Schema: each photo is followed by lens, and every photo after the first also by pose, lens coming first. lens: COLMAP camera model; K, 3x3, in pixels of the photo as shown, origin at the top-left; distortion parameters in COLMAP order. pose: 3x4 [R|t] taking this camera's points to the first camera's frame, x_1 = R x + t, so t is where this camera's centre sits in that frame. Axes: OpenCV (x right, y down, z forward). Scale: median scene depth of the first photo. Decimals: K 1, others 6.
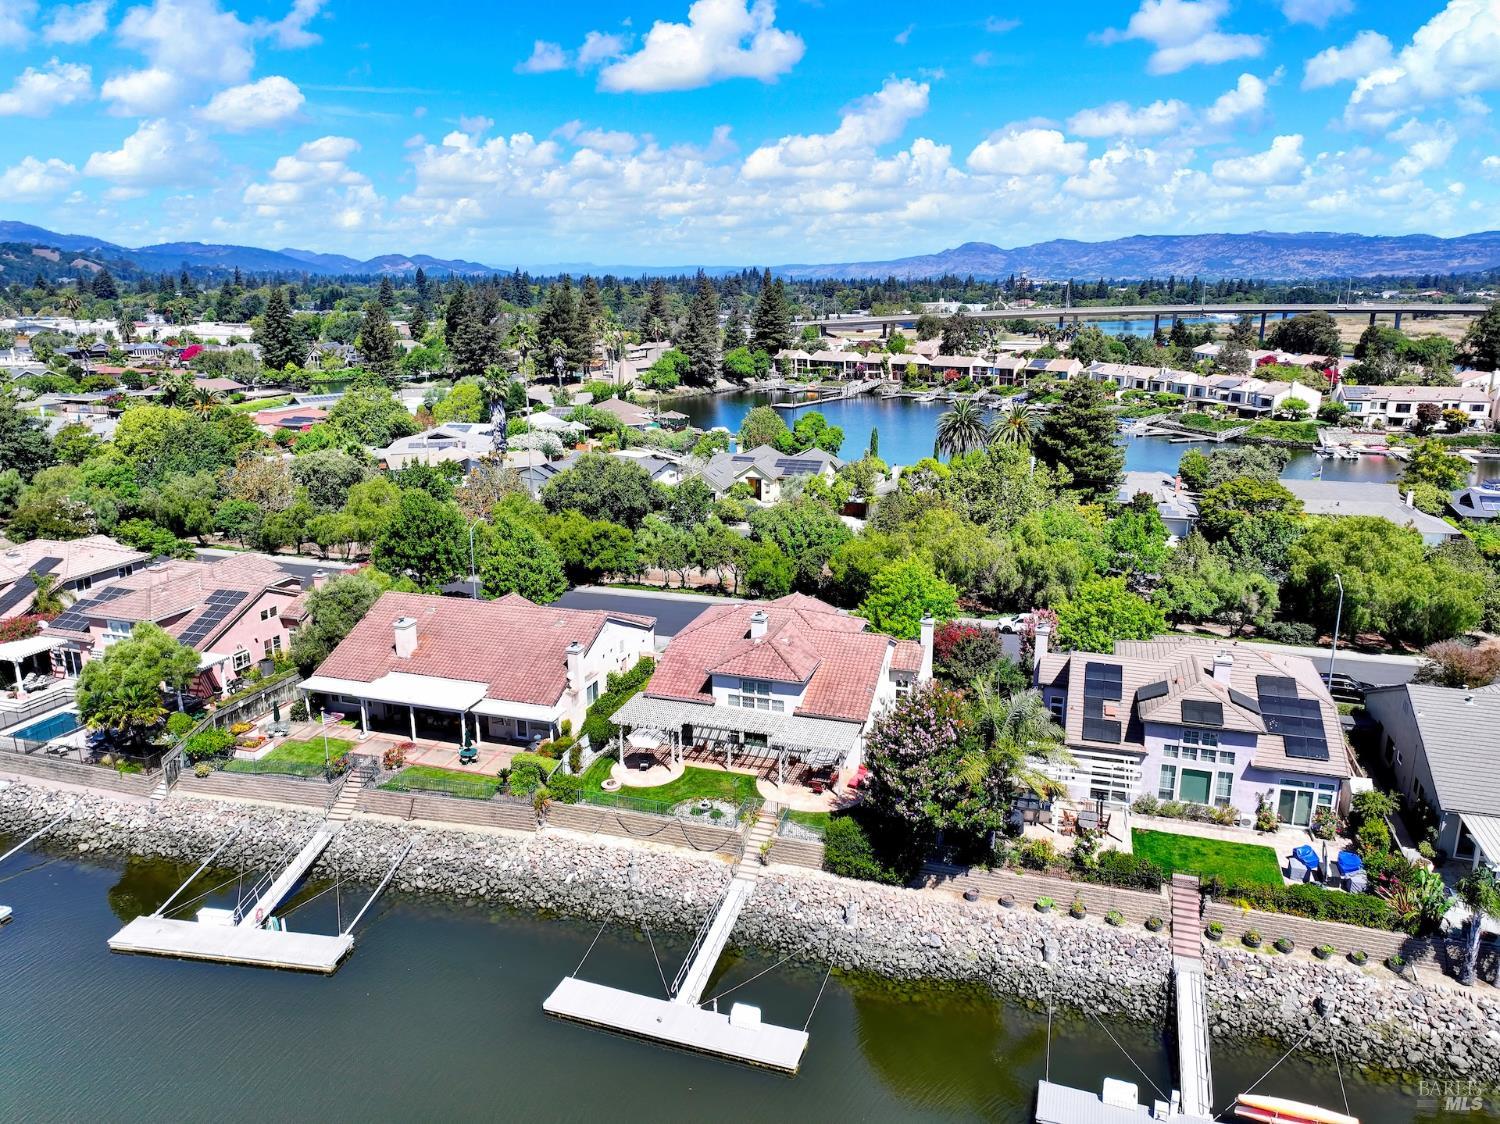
lens RADIAL K [[1045.6, 0, 759.5], [0, 1045.6, 560.7], [0, 0, 1]] dist [-0.001178, 0.017751]
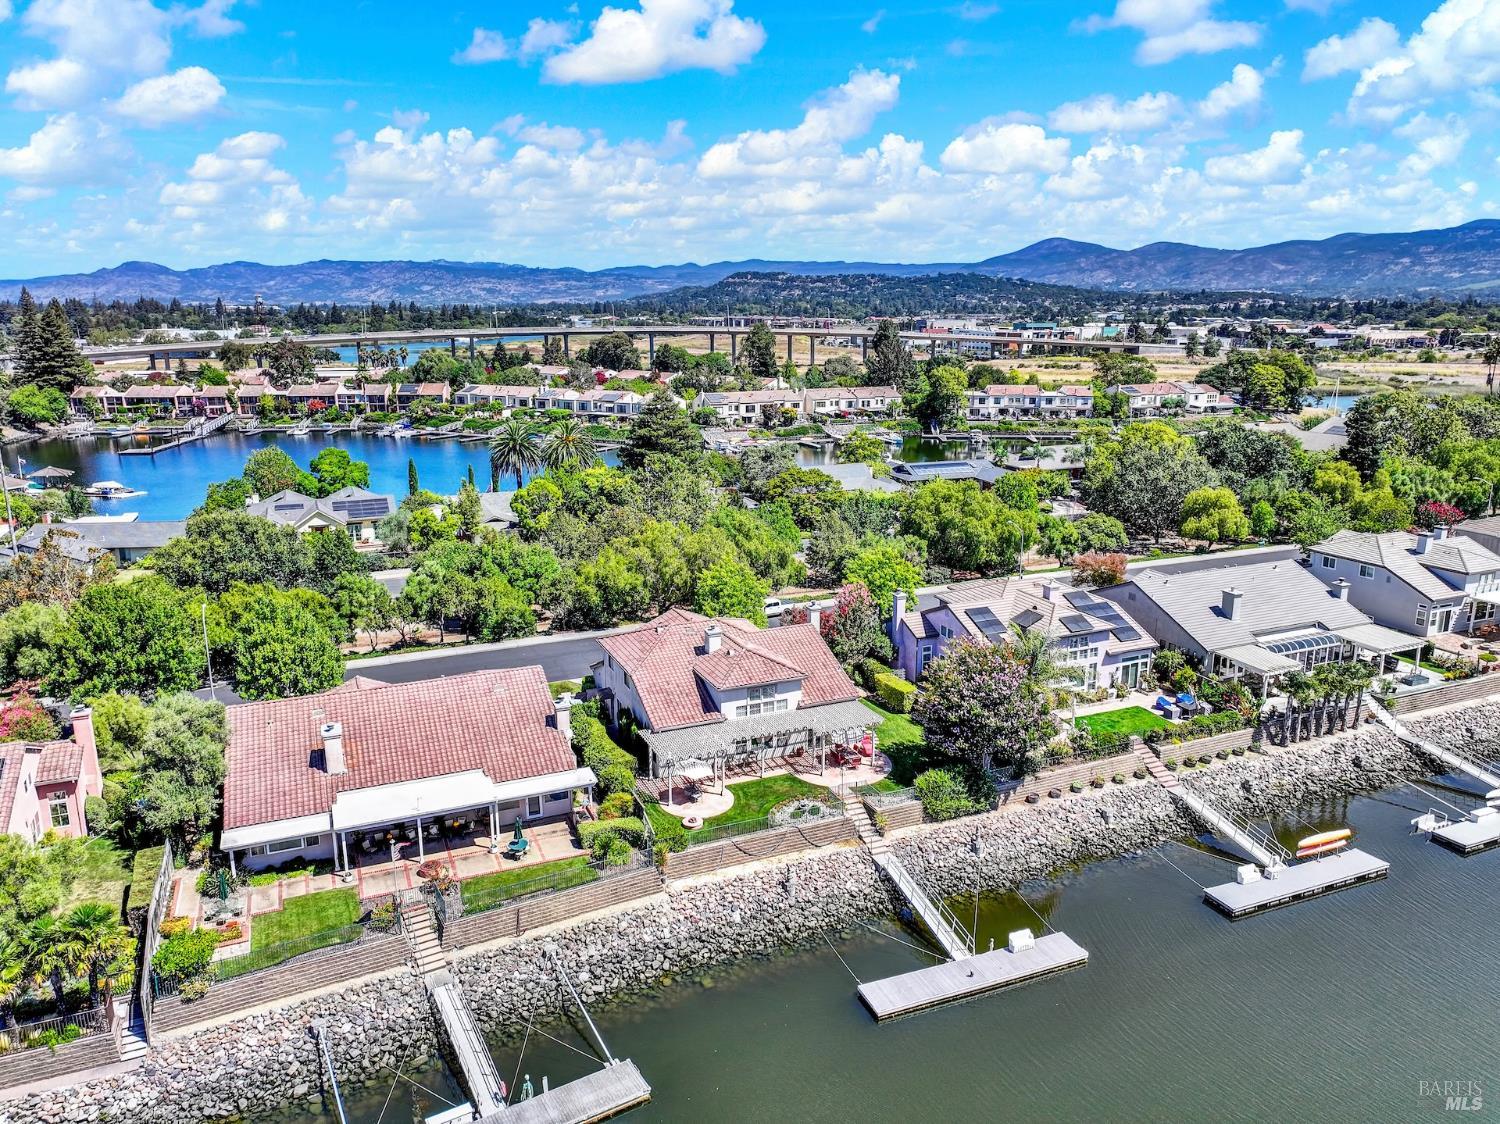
lens RADIAL K [[1045.6, 0, 759.5], [0, 1045.6, 560.7], [0, 0, 1]] dist [-0.001178, 0.017751]
pose [[0.755627, -0.152459, 0.637011, -0.421159], [0.166799, 0.985260, 0.037949, -0.030908], [-0.633408, 0.077578, 0.769920, 0.125194]]
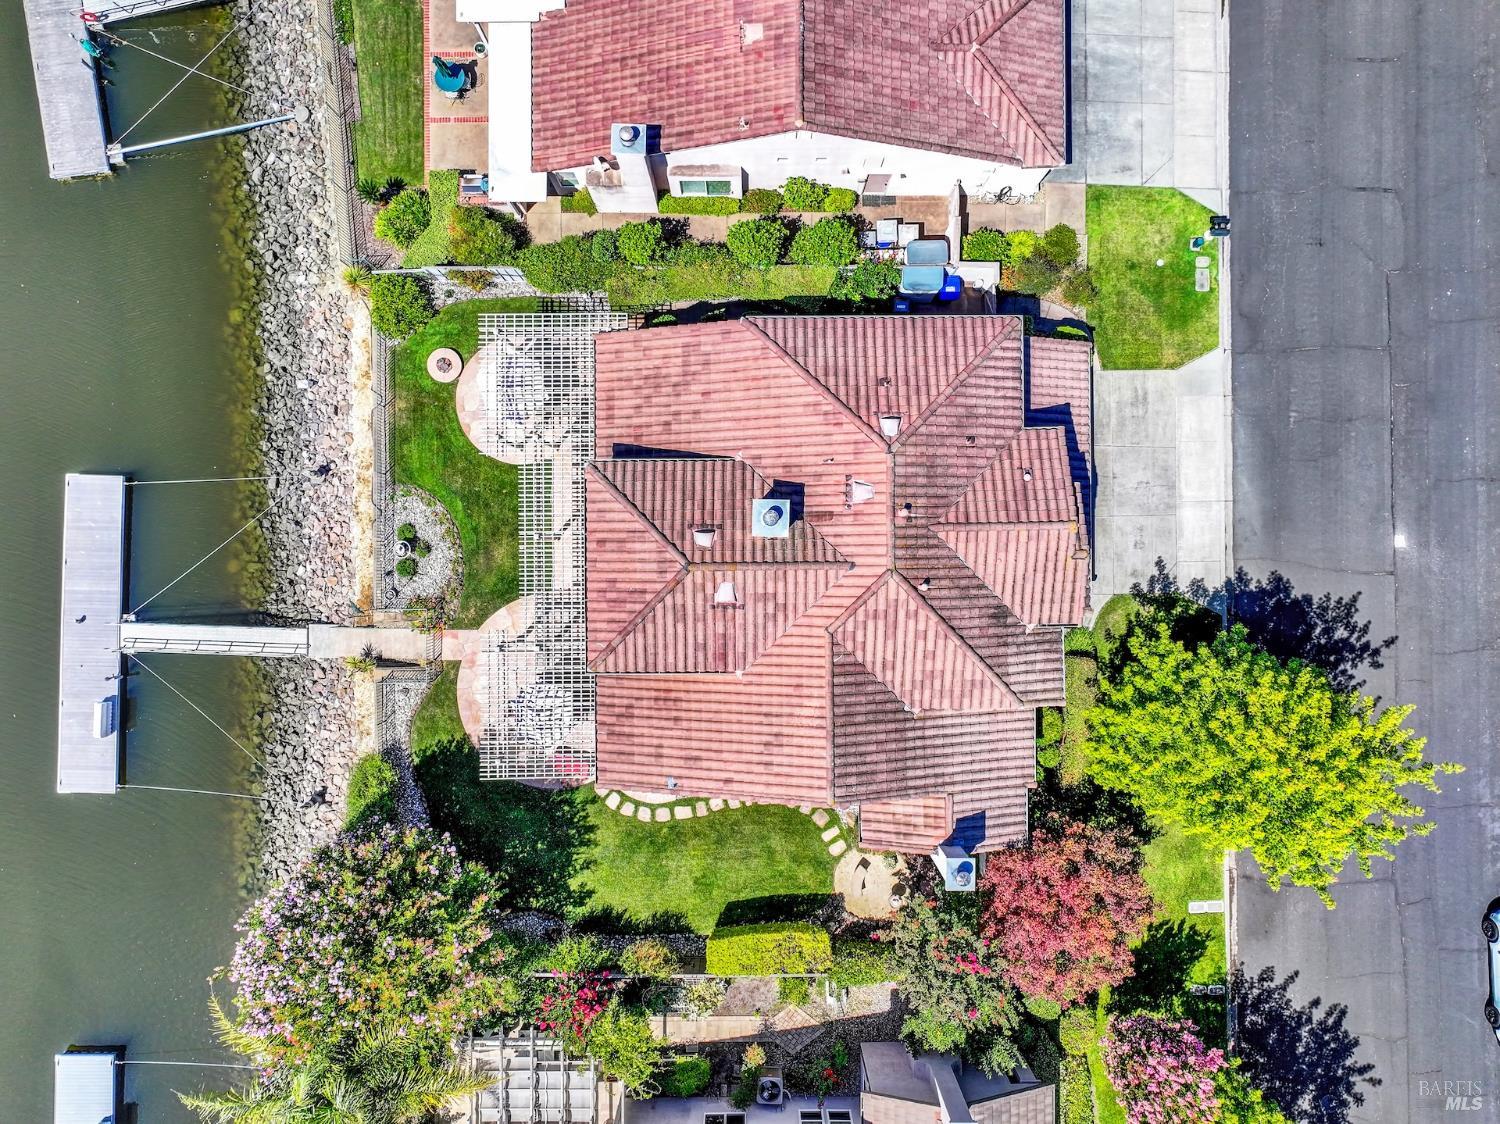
lens RADIAL K [[1045.6, 0, 759.5], [0, 1045.6, 560.7], [0, 0, 1]] dist [-0.001178, 0.017751]
pose [[0.301144, 0.953564, 0.005399, 0.008381], [-0.254640, 0.074958, 0.964126, -0.245404], [0.918951, -0.291715, 0.265388, 0.609883]]
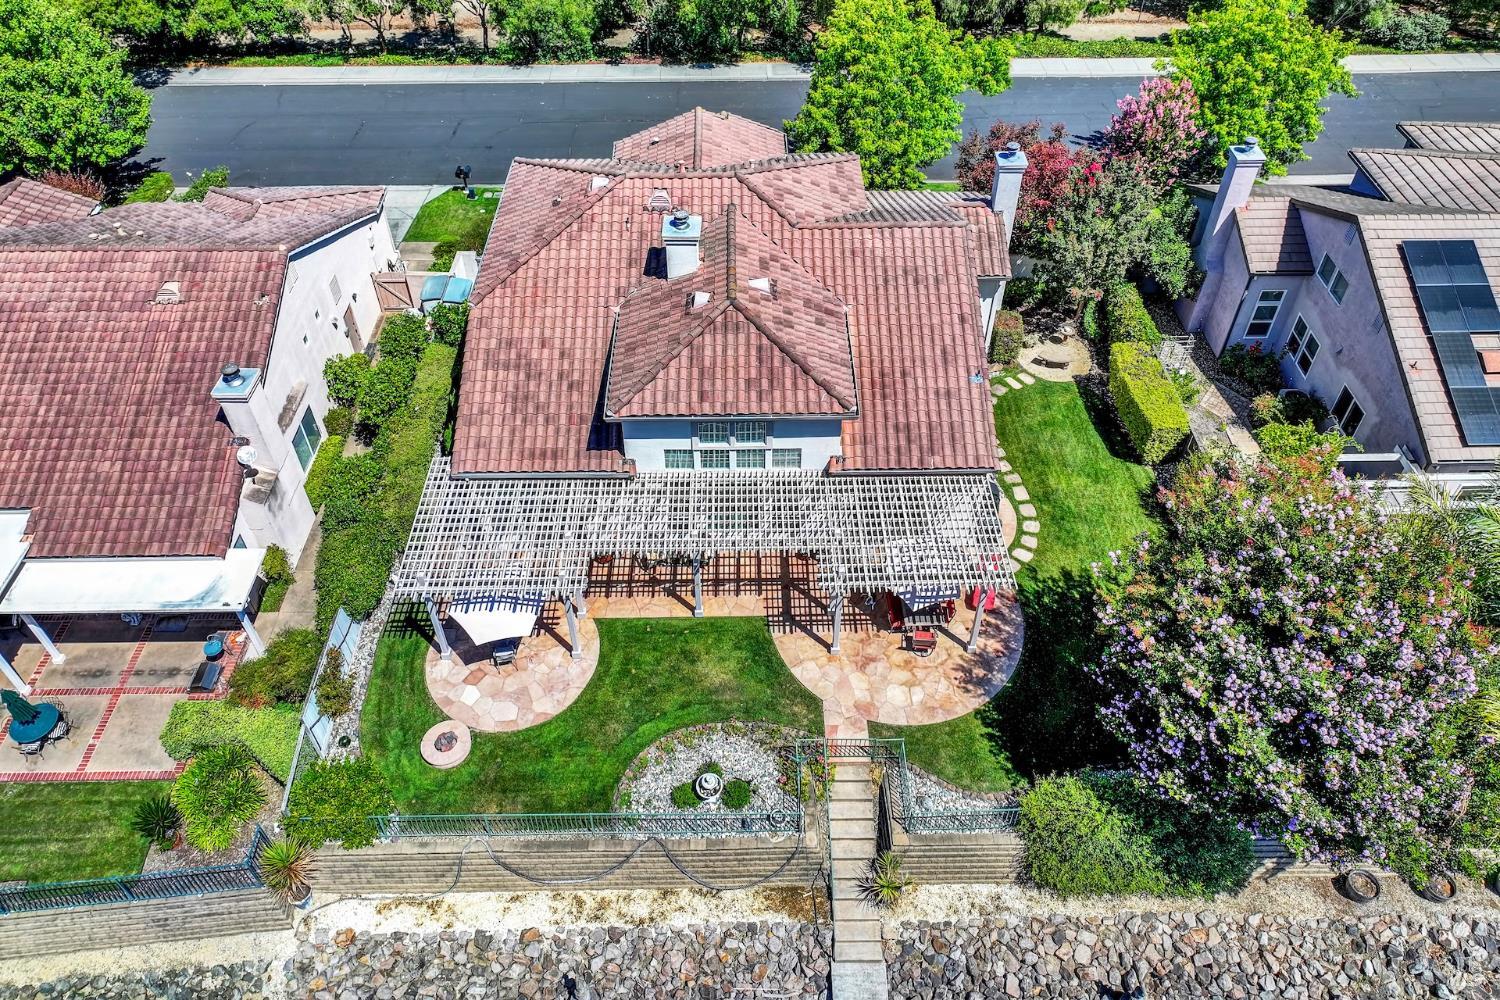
lens RADIAL K [[1046.9, 0, 754.5], [0, 1046.9, 433.5], [0, 0, 1]] dist [0.001098, 0.004047]
pose [[0.950211, -0.212916, 0.227521, -0.059088], [0.079108, 0.871061, 0.484763, -0.051833], [-0.301398, -0.442628, 0.844535, 0.419144]]
